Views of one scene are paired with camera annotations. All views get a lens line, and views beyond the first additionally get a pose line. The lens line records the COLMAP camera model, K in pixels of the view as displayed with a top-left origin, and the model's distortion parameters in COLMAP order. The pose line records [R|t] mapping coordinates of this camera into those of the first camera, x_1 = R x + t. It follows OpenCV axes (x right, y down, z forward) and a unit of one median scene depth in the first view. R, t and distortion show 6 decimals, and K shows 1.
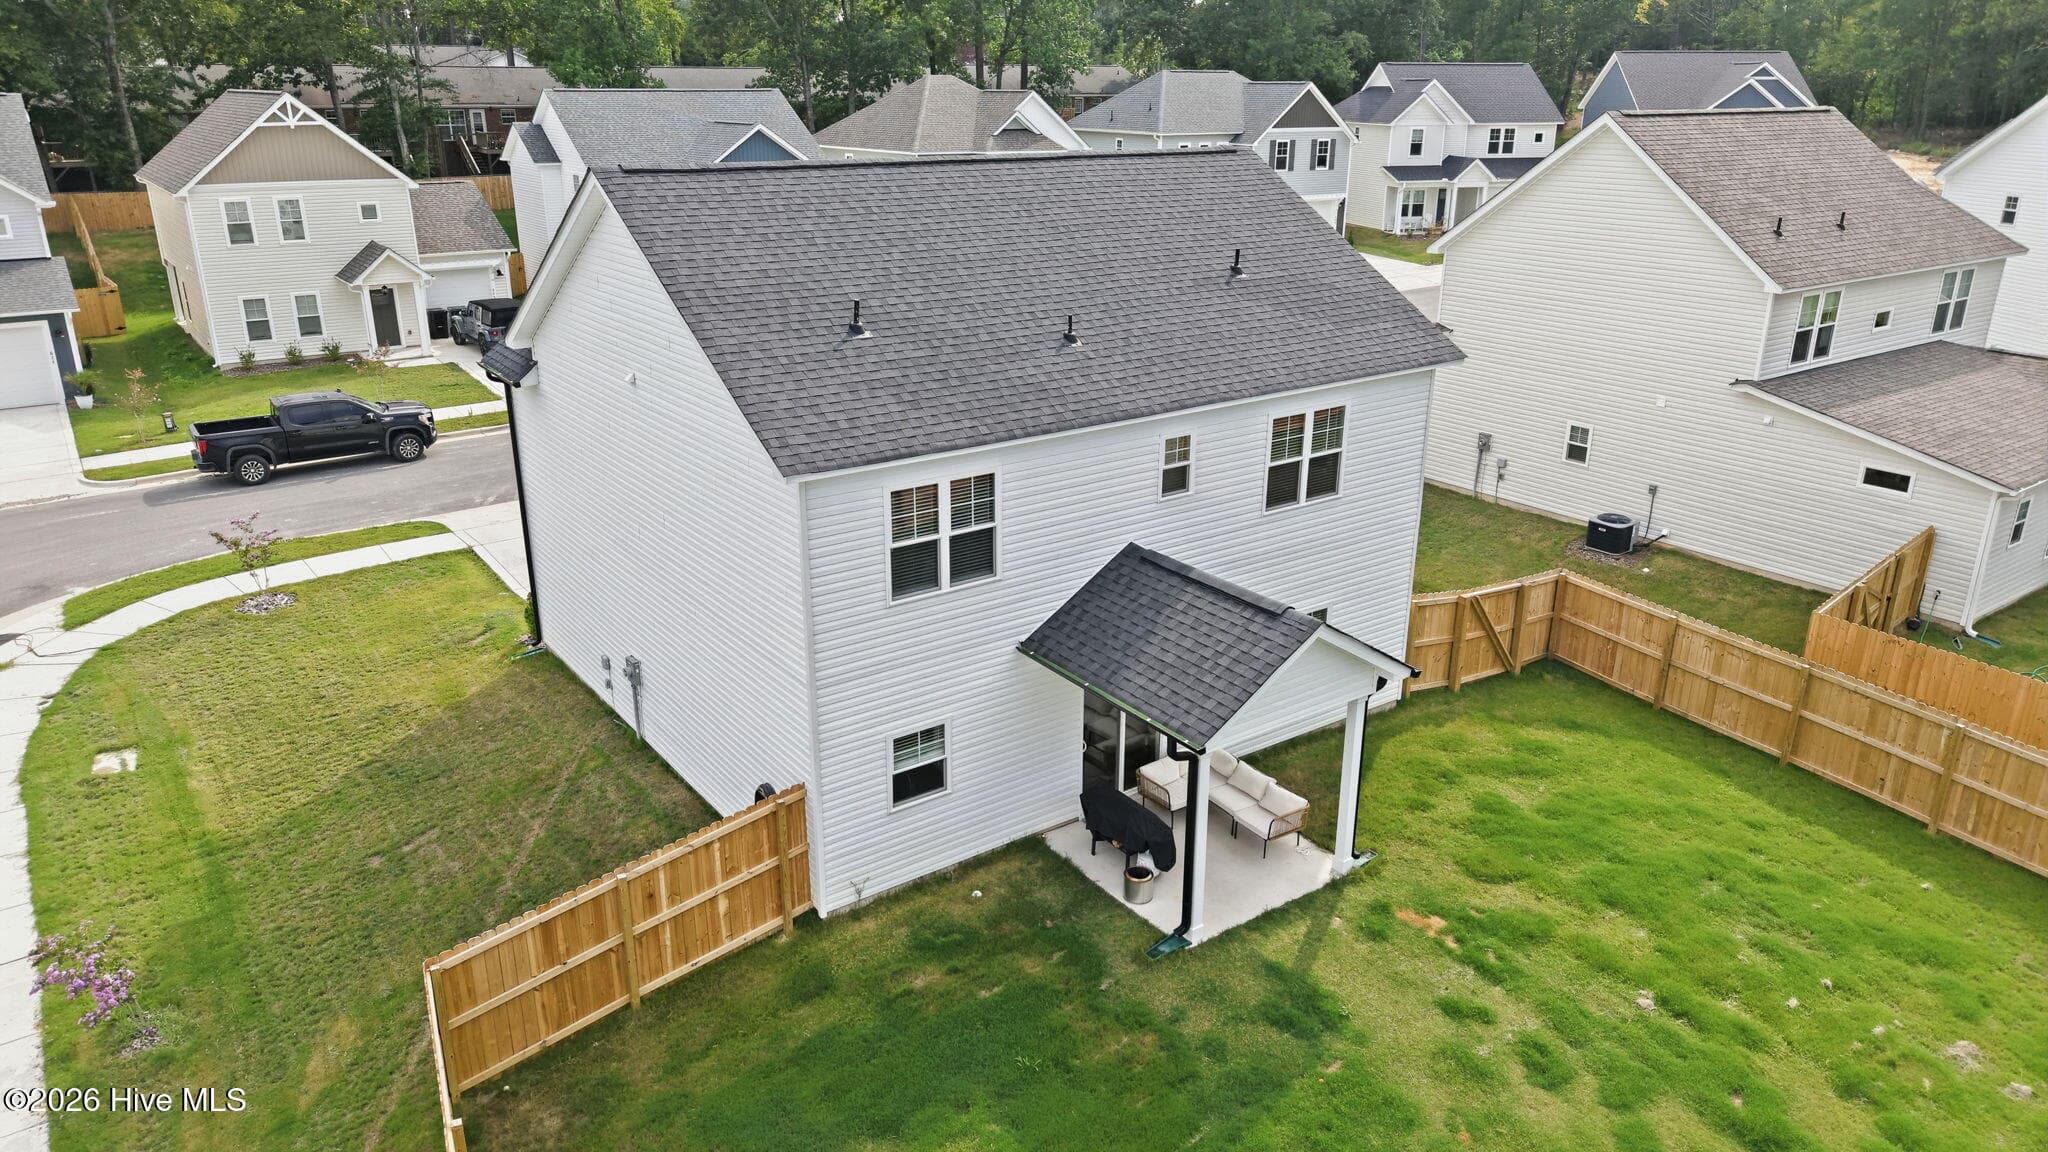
lens RADIAL K [[1358.8, 0, 1015.9], [0, 1358.8, 573.4], [0, 0, 1]] dist [0.013488, -0.007928]
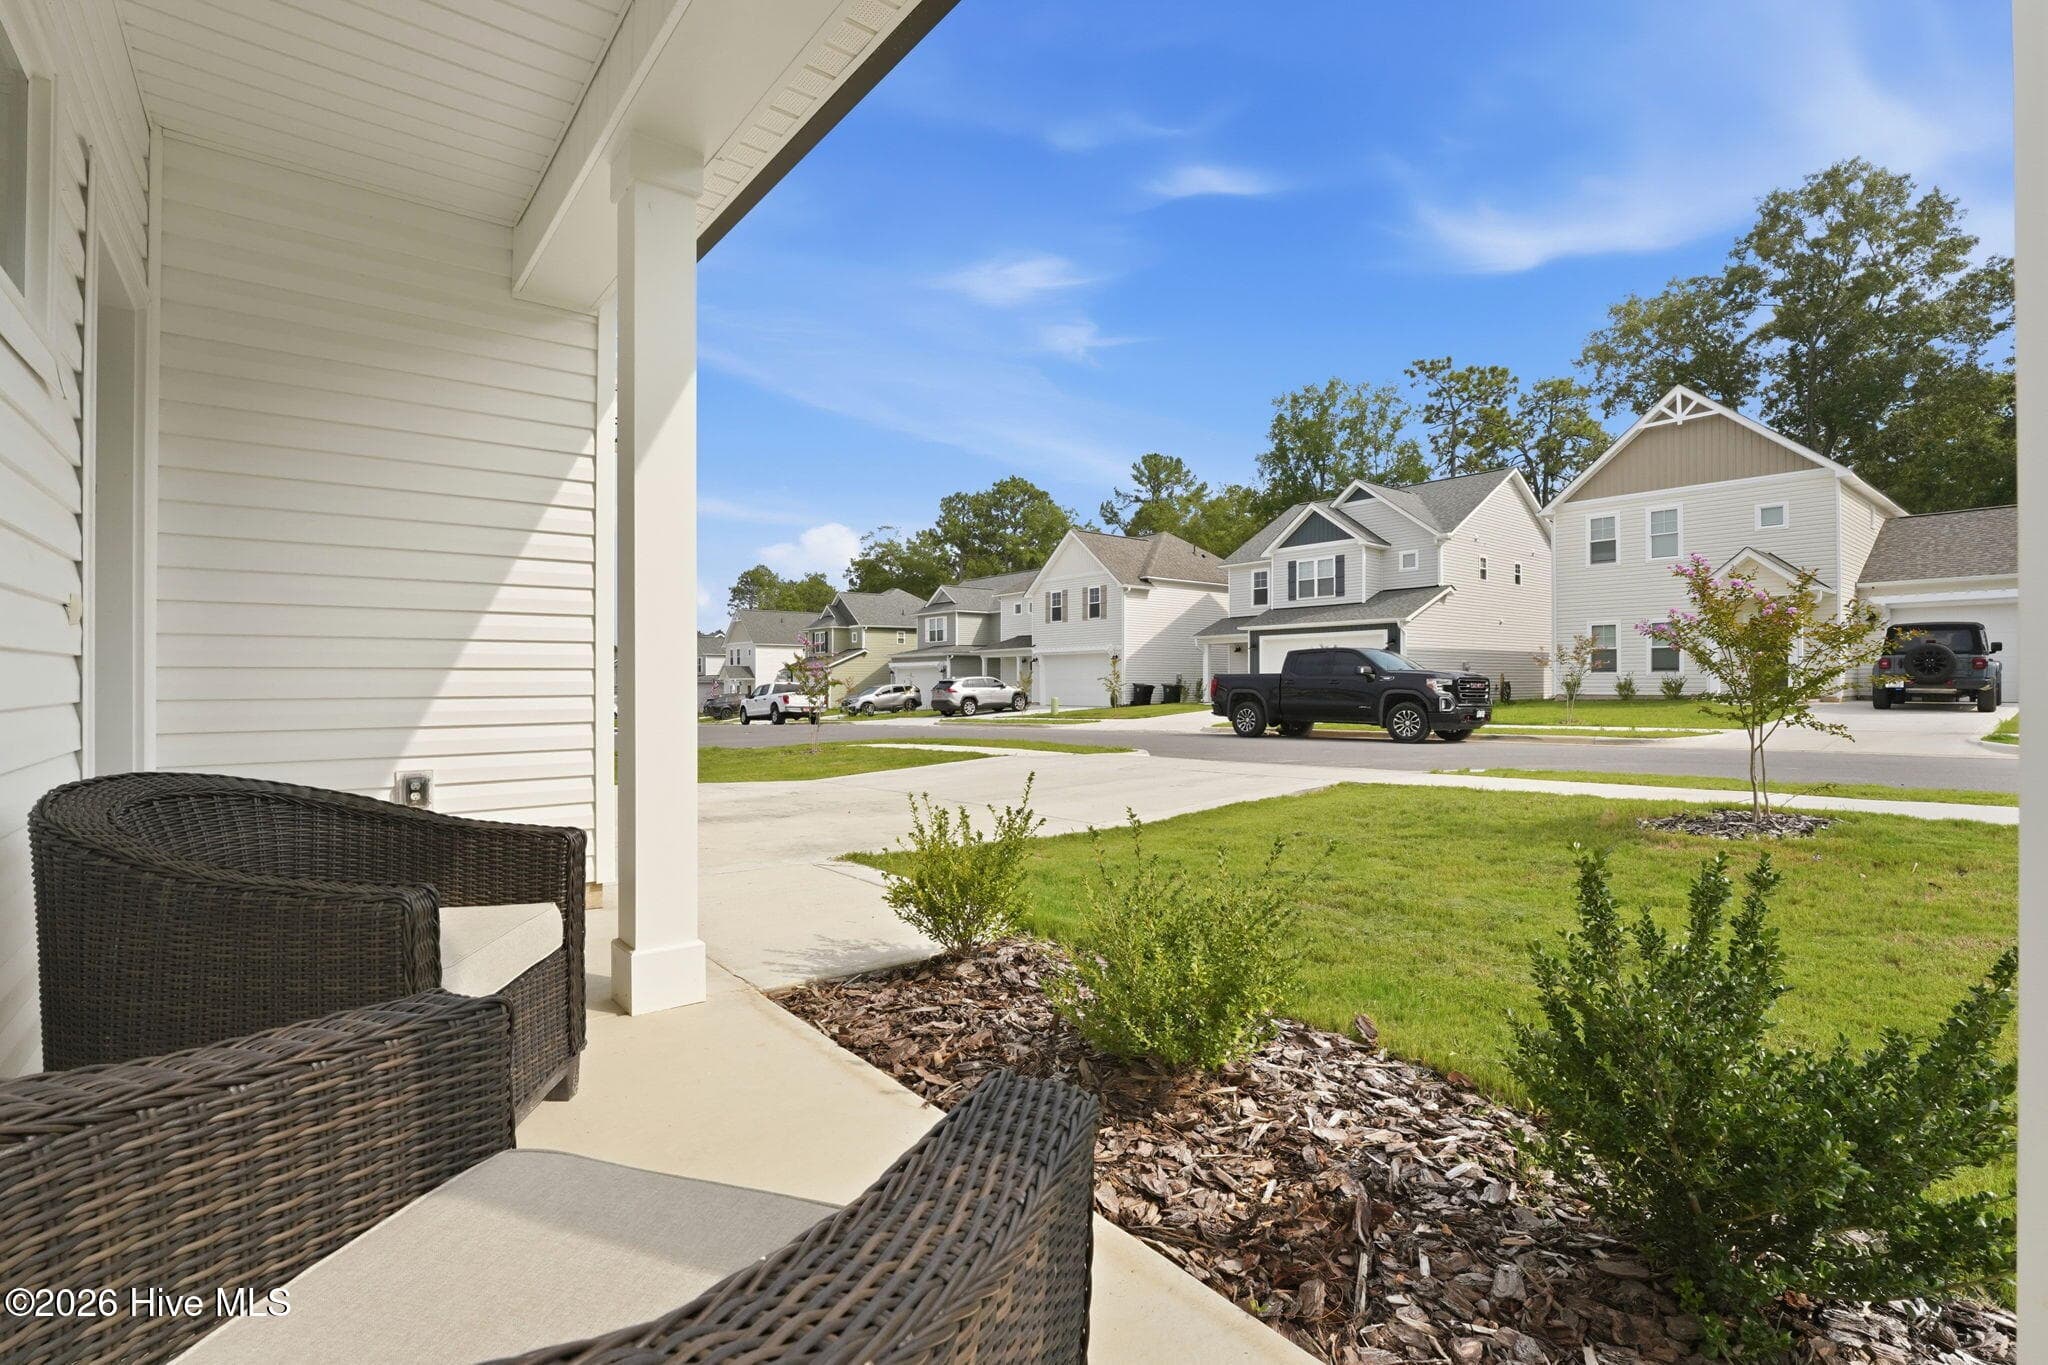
lens RADIAL K [[938.6, 0, 1007.9], [0, 938.6, 676.2], [0, 0, 1]] dist [-0.015054, 0.000866]
pose [[0.040022, -0.007443, -0.999171, 0.055166], [-0.336042, 0.941624, -0.020474, -0.069725], [0.940996, 0.336583, 0.035184, 1.493724]]
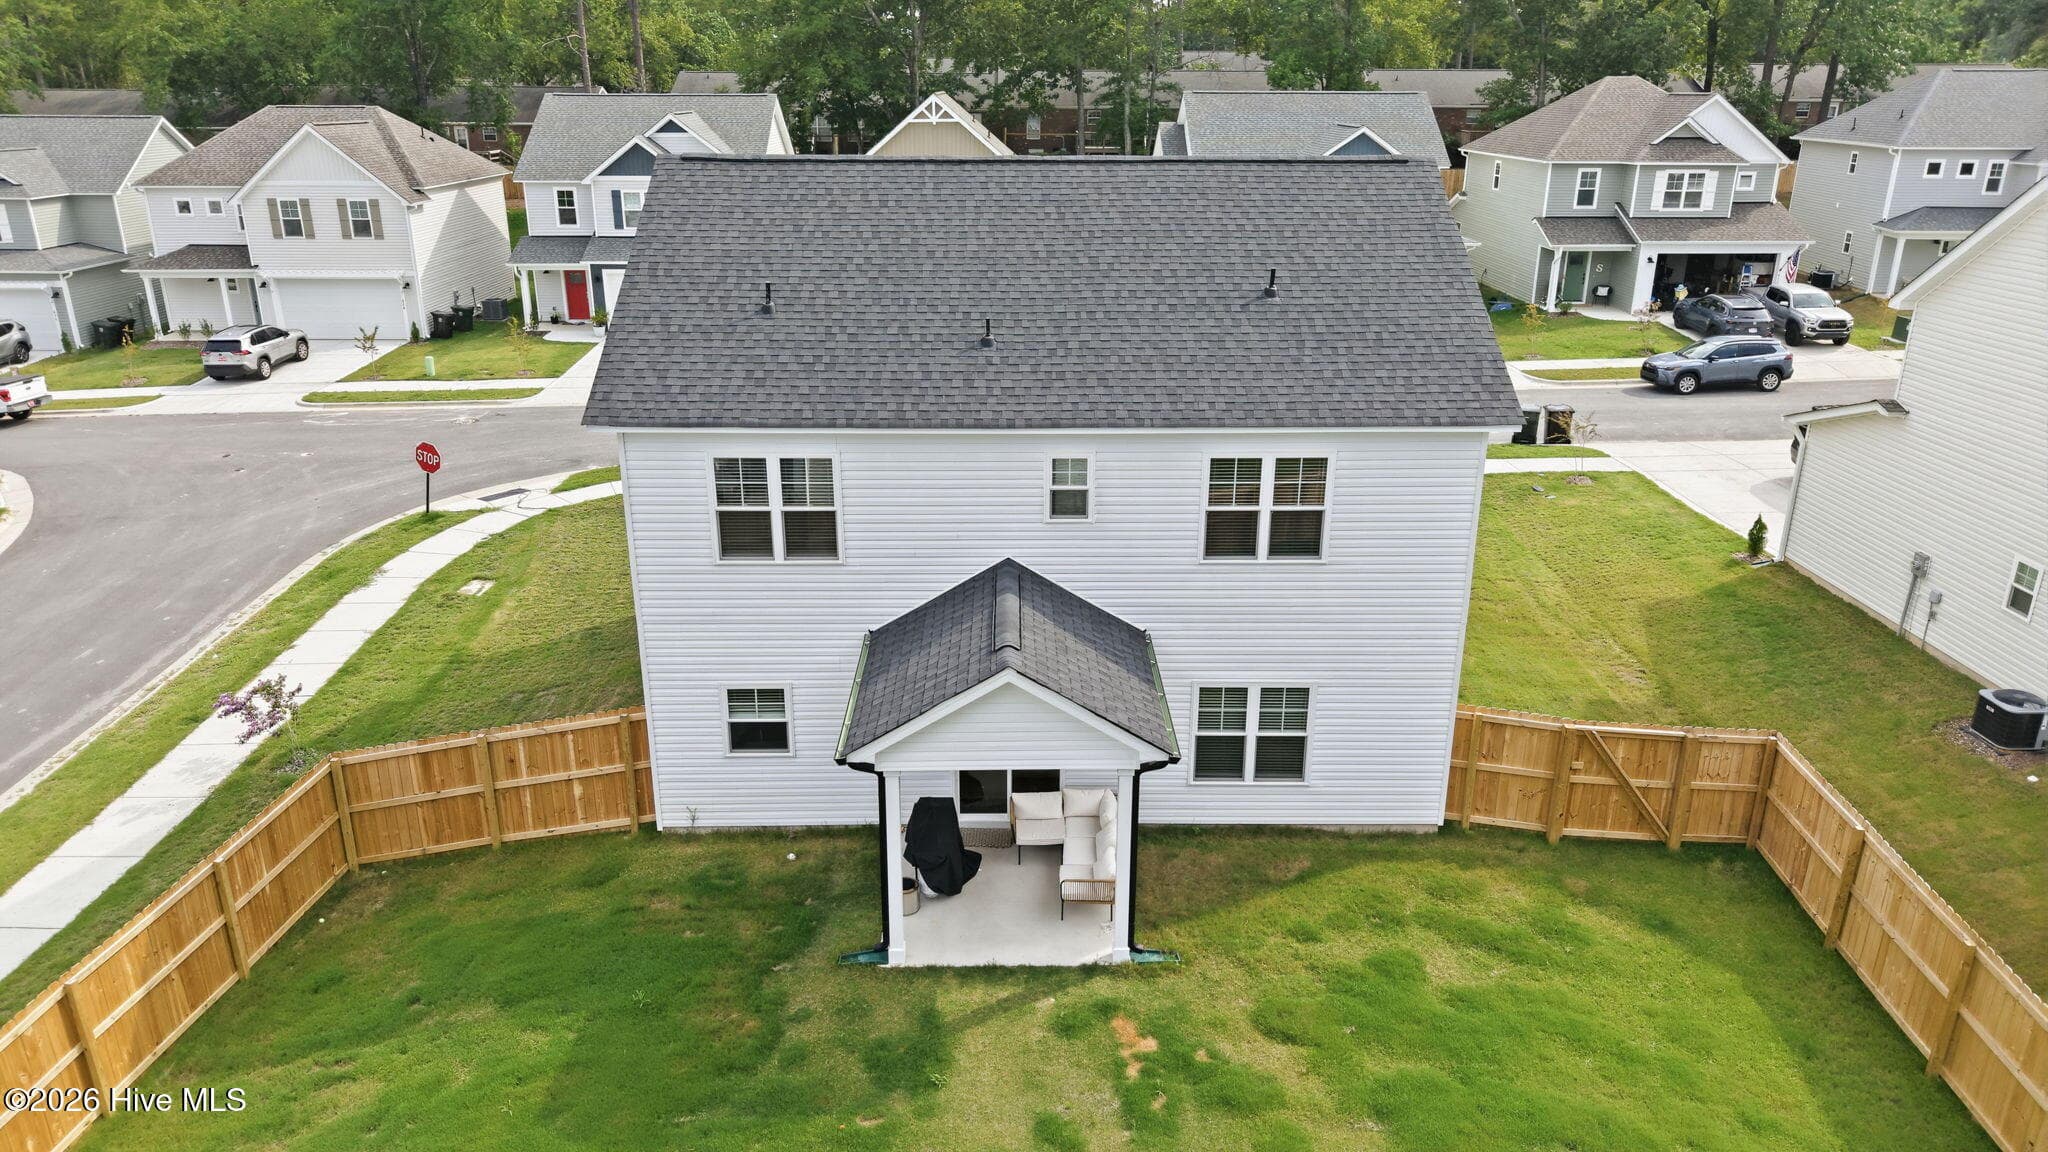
lens RADIAL K [[1358.8, 0, 1022.9], [0, 1358.8, 570.4], [0, 0, 1]] dist [0.013488, -0.007928]
pose [[0.820226, 0.193202, -0.538425, 0.557531], [-0.195481, 0.979242, 0.053588, -0.061795], [0.537602, 0.061298, 0.840968, 0.176510]]
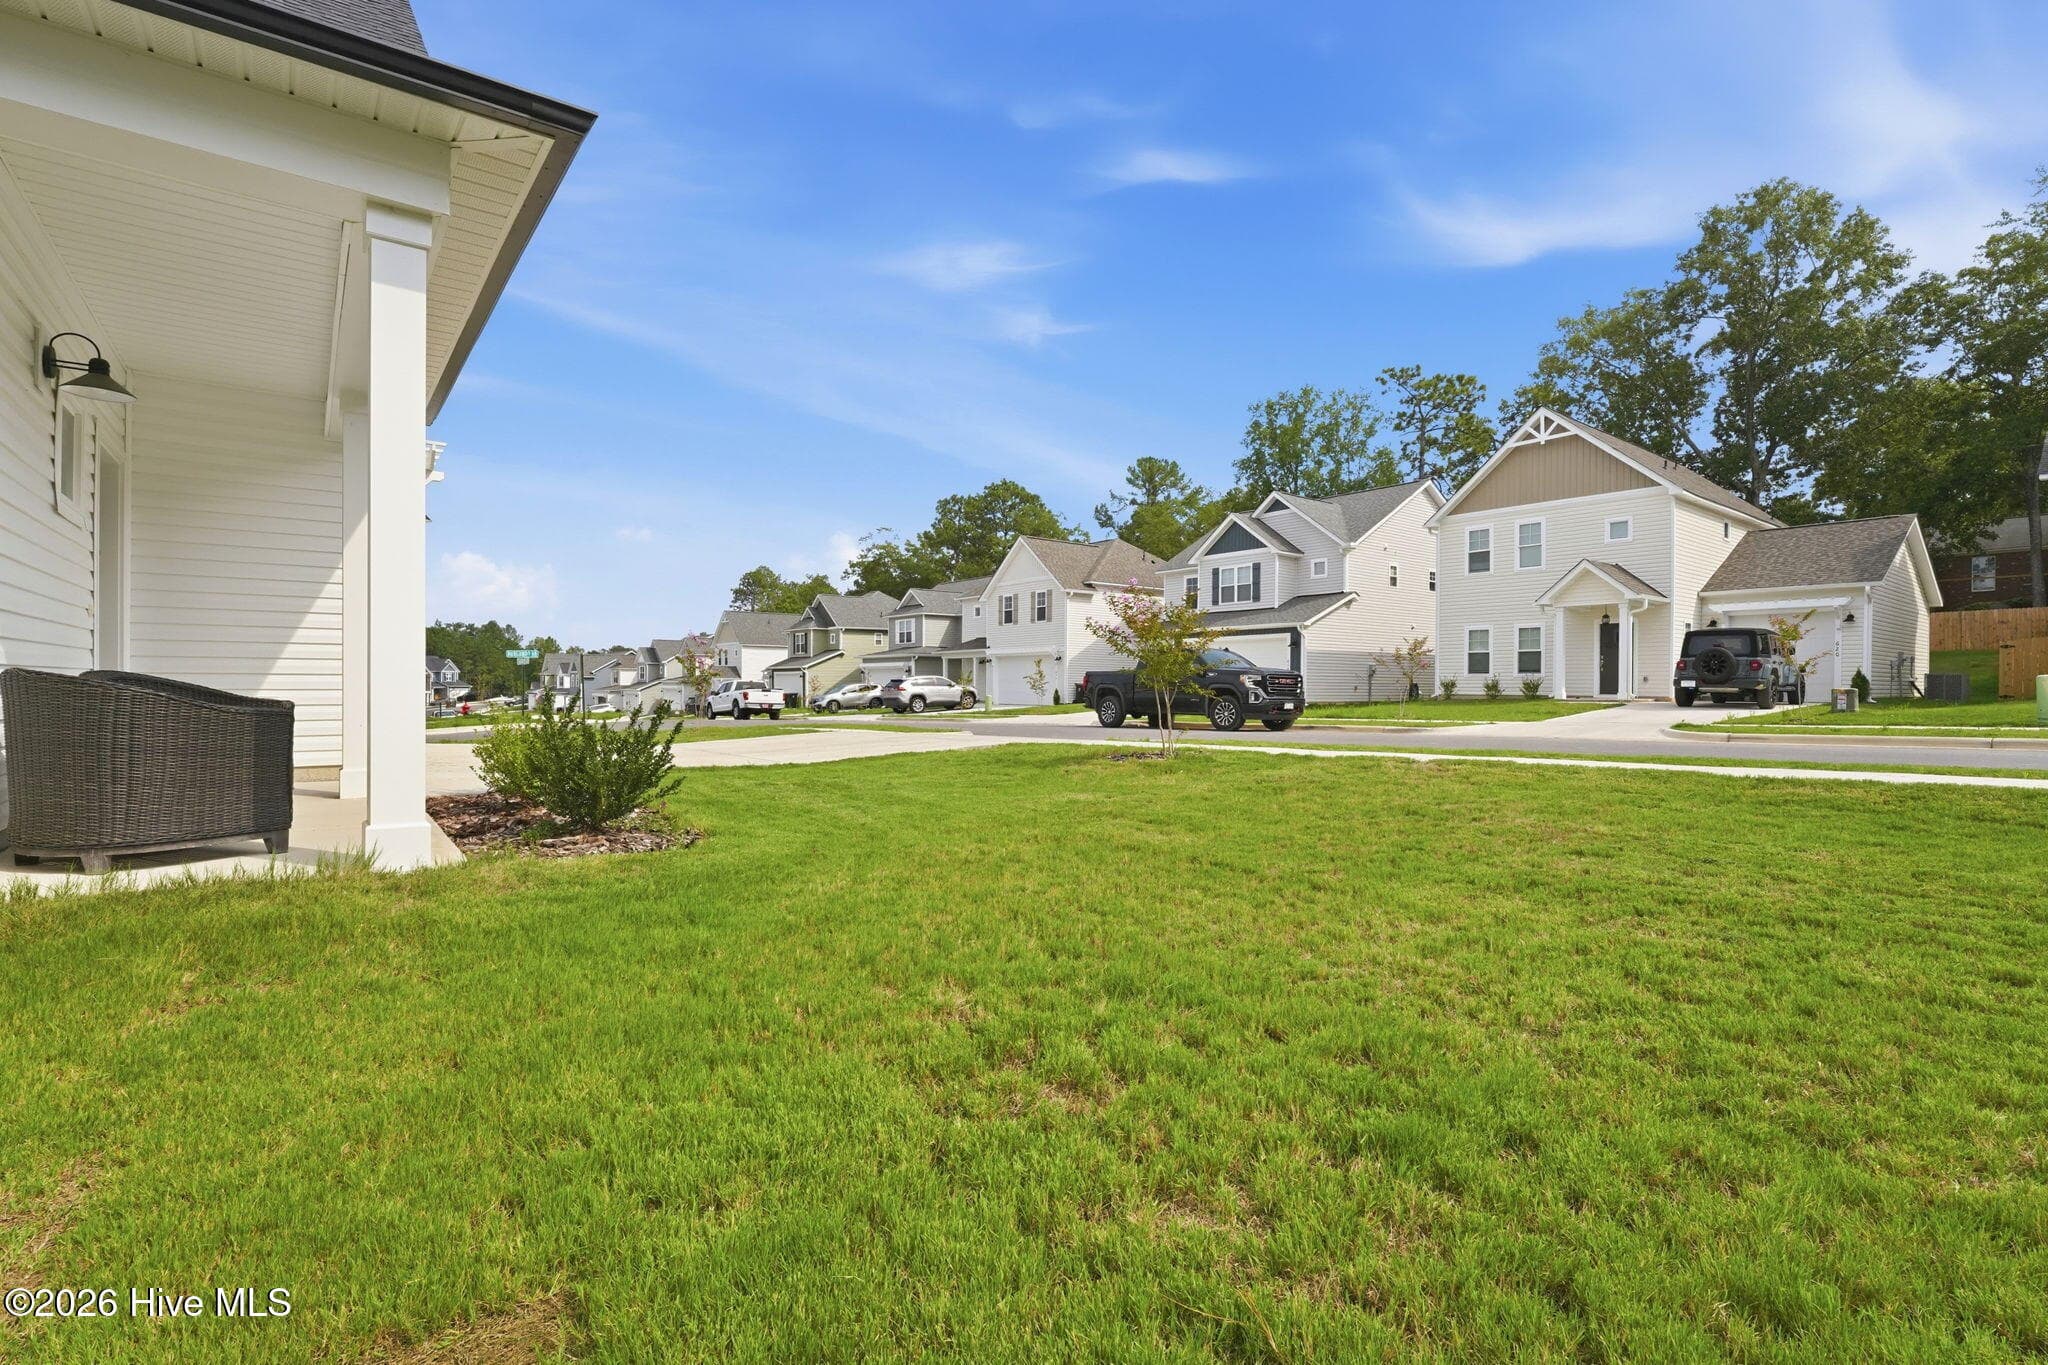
lens RADIAL K [[964.3, 0, 1005.0], [0, 964.3, 688.3], [0, 0, 1]] dist [-0.013481, -0.000840]
pose [[0.016324, 0.000471, -0.999867, 0.230833], [-0.343642, 0.939087, -0.005168, -0.112979], [0.938959, 0.343680, 0.015492, 1.651660]]
